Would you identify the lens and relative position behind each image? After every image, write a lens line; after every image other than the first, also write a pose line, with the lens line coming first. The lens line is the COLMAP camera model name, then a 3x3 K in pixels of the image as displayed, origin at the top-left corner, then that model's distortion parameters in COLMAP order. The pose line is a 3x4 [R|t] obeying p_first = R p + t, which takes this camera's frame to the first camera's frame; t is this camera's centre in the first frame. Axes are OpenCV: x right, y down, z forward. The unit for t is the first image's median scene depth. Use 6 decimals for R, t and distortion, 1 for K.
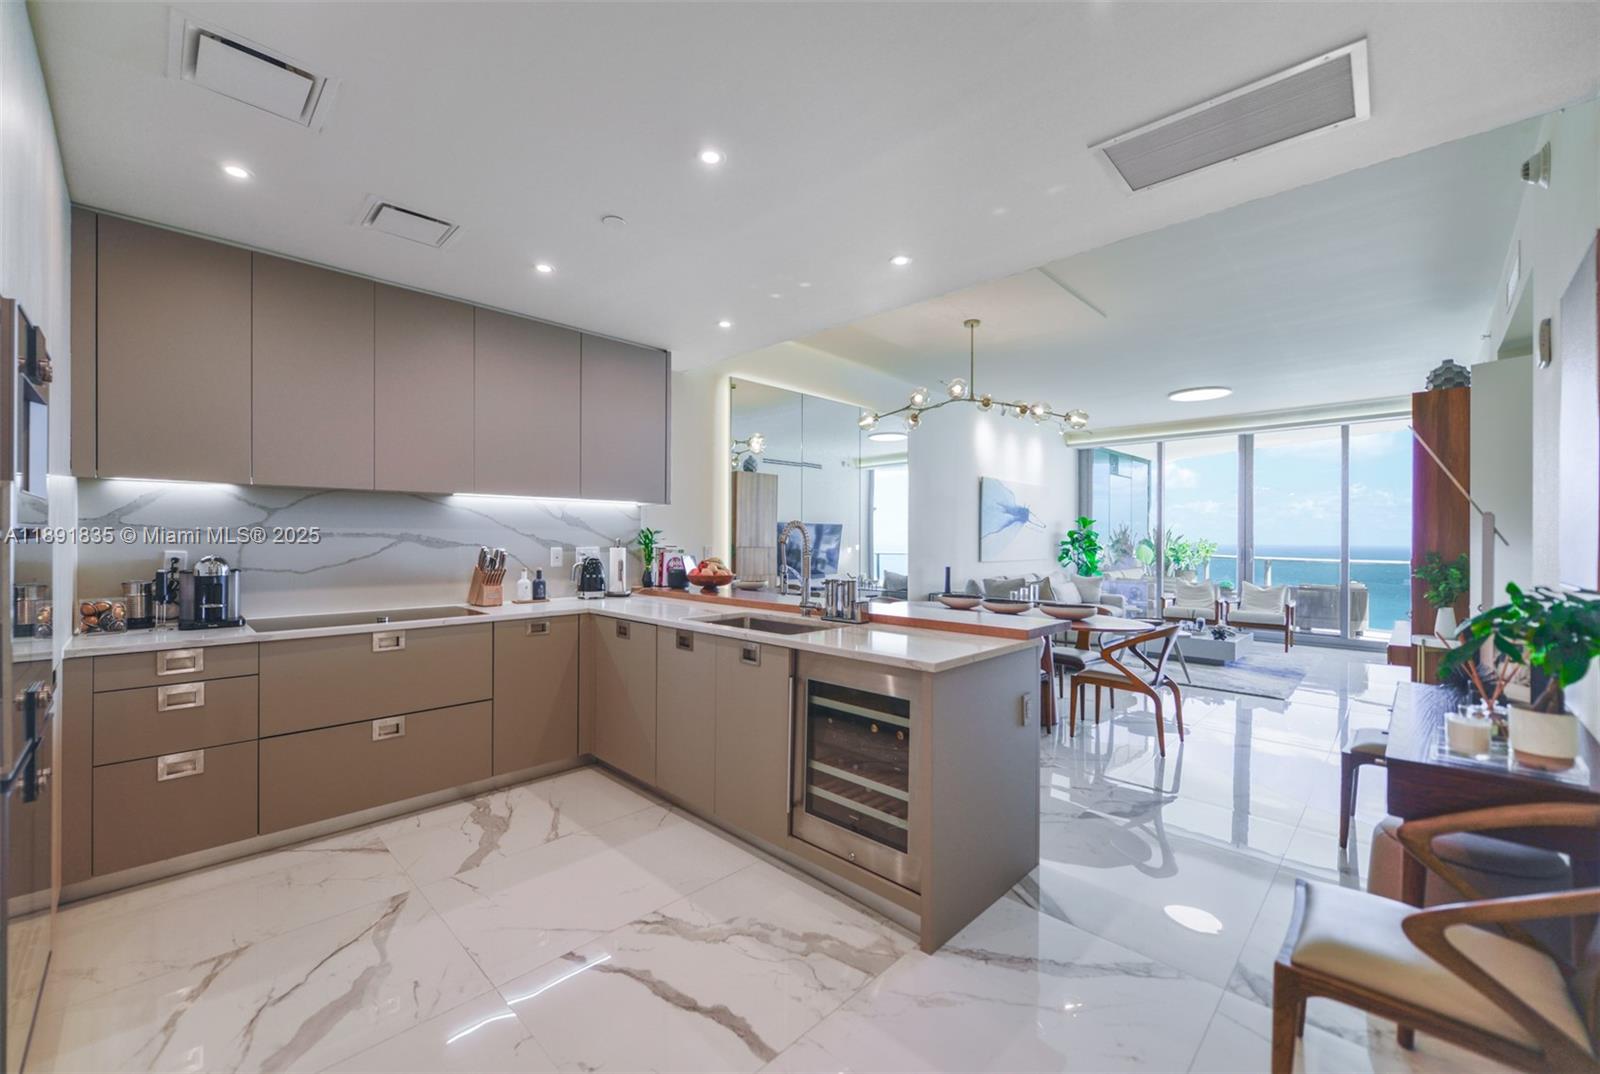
lens RADIAL K [[645.9, 0, 788.9], [0, 645.9, 543.4], [0, 0, 1]] dist [-0.001377, 0.000227]
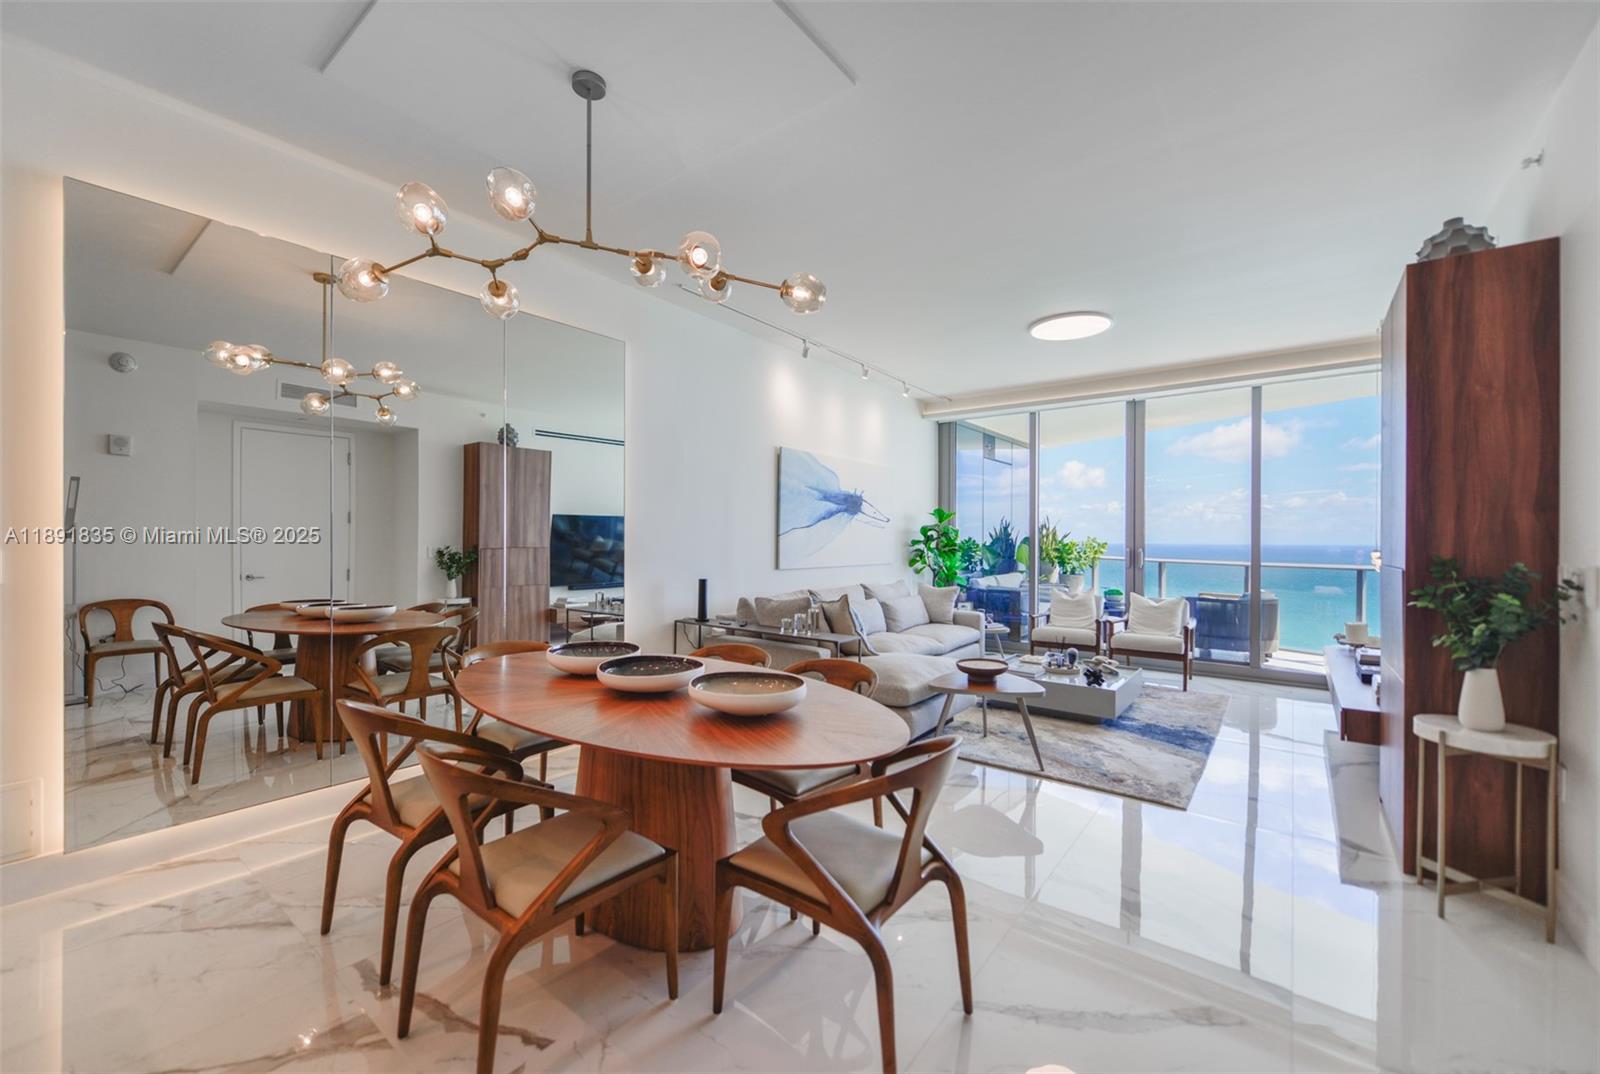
lens RADIAL K [[645.9, 0, 791.1], [0, 645.9, 542.7], [0, 0, 1]] dist [-0.001377, 0.000227]
pose [[0.993360, -0.000414, 0.115048, 0.407472], [0.000420, 1.000000, -0.000028, -0.000356], [-0.115048, 0.000077, 0.993360, 0.543684]]
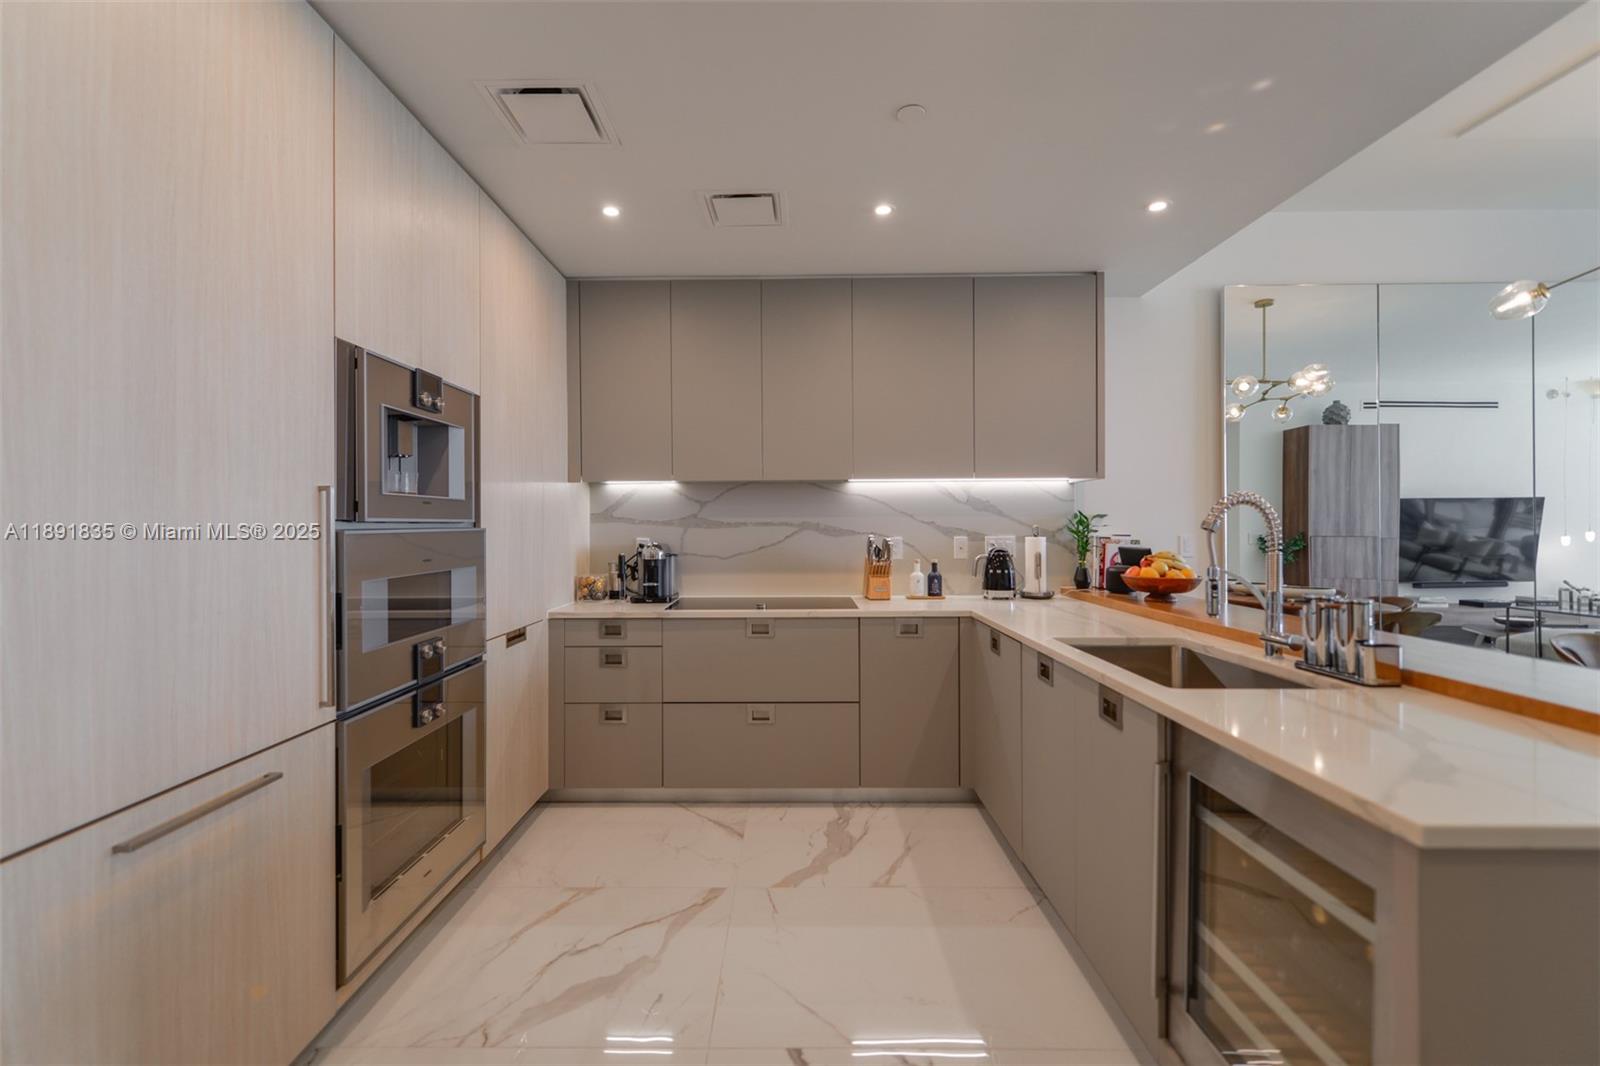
lens RADIAL K [[680.5, 0, 786.5], [0, 680.5, 529.6], [0, 0, 1]] dist [0.004351, -0.000090]
pose [[0.695417, -0.003992, -0.718596, 0.124315], [0.002618, 0.999992, -0.003021, -0.000455], [0.718602, 0.000219, 0.695422, 0.198401]]
